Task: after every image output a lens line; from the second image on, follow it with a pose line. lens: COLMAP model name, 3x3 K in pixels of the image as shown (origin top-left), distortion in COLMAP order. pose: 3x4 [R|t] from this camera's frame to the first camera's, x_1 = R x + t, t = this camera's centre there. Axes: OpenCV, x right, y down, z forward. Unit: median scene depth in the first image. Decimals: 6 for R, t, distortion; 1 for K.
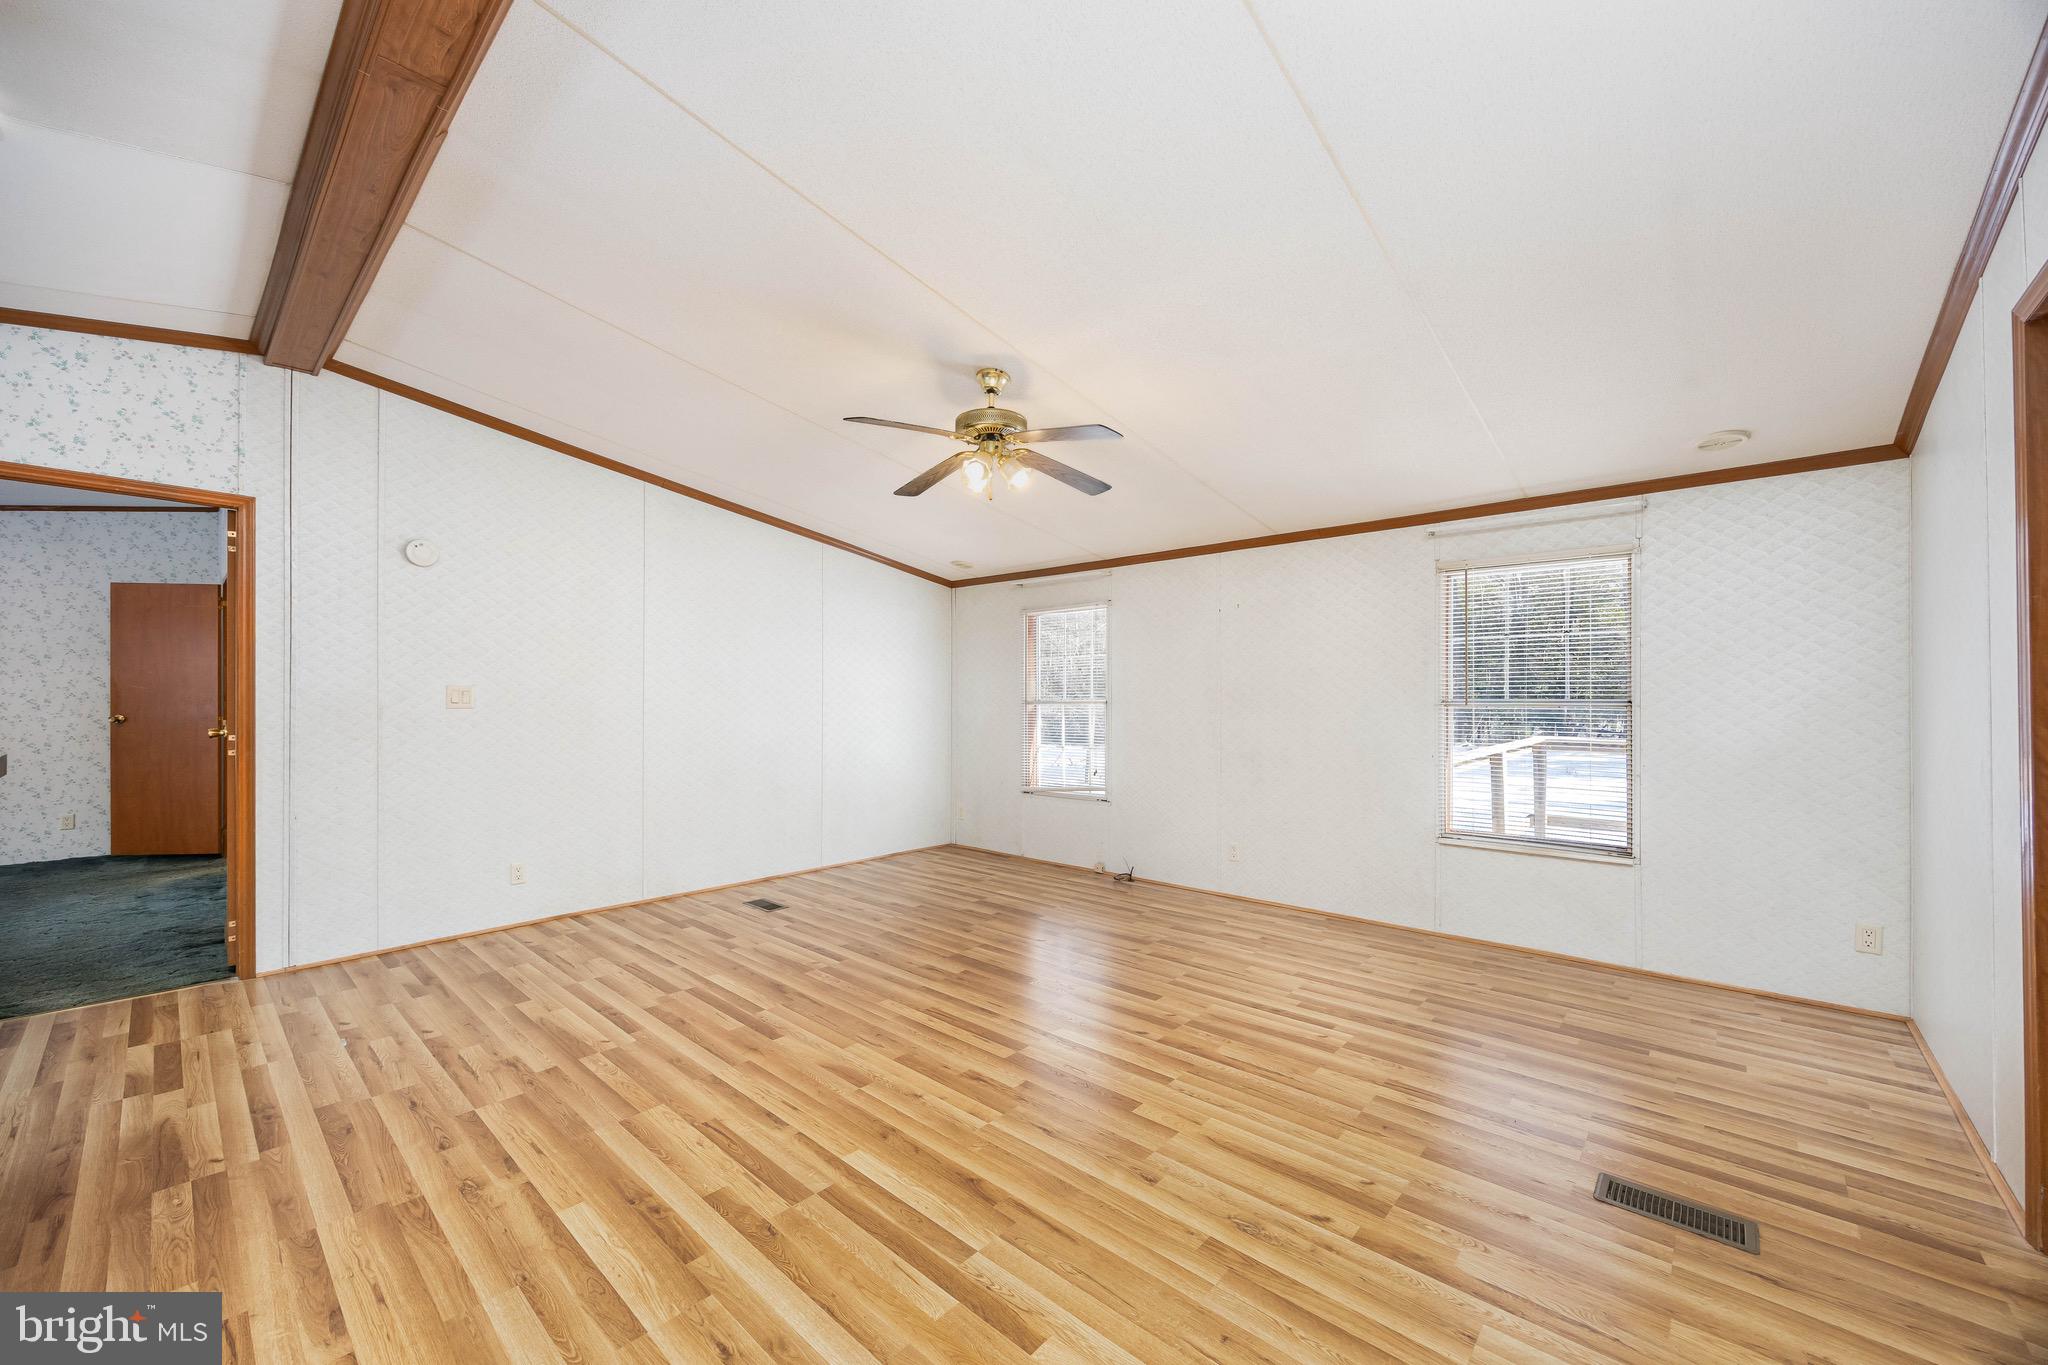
lens RADIAL K [[783.5, 0, 1022.0], [0, 783.5, 696.5], [0, 0, 1]] dist [-0.003722, -0.000414]
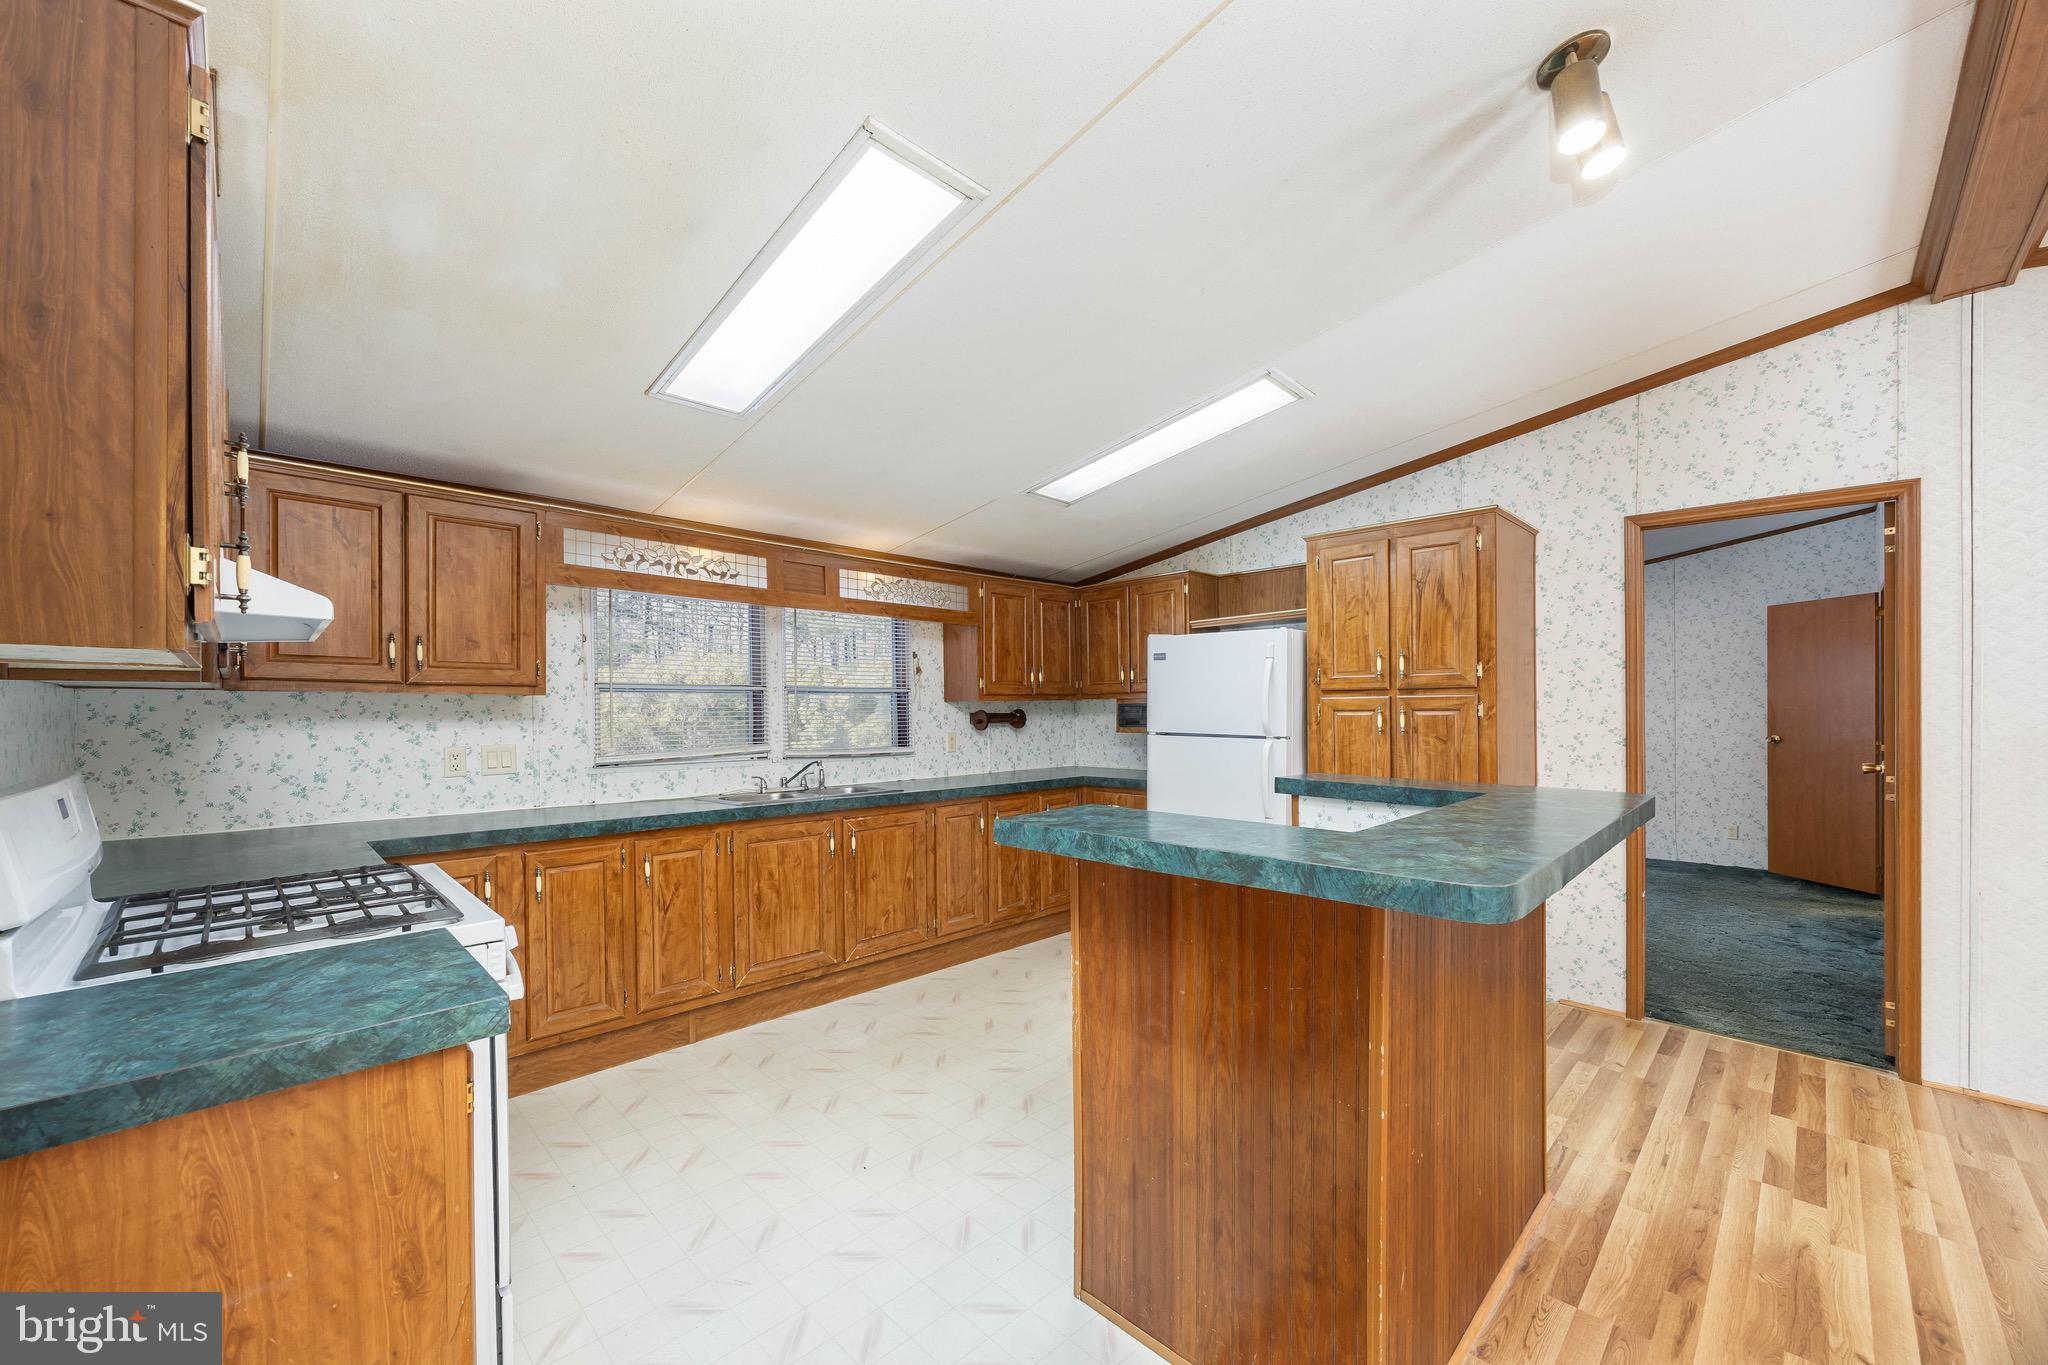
lens RADIAL K [[794.1, 0, 1029.0], [0, 794.1, 711.9], [0, 0, 1]] dist [0.000456, -0.000167]
pose [[-0.048328, 0.002919, -0.998827, -0.154814], [0.004070, 0.999988, 0.002725, -0.027472], [0.998823, -0.003934, -0.048340, 0.156272]]
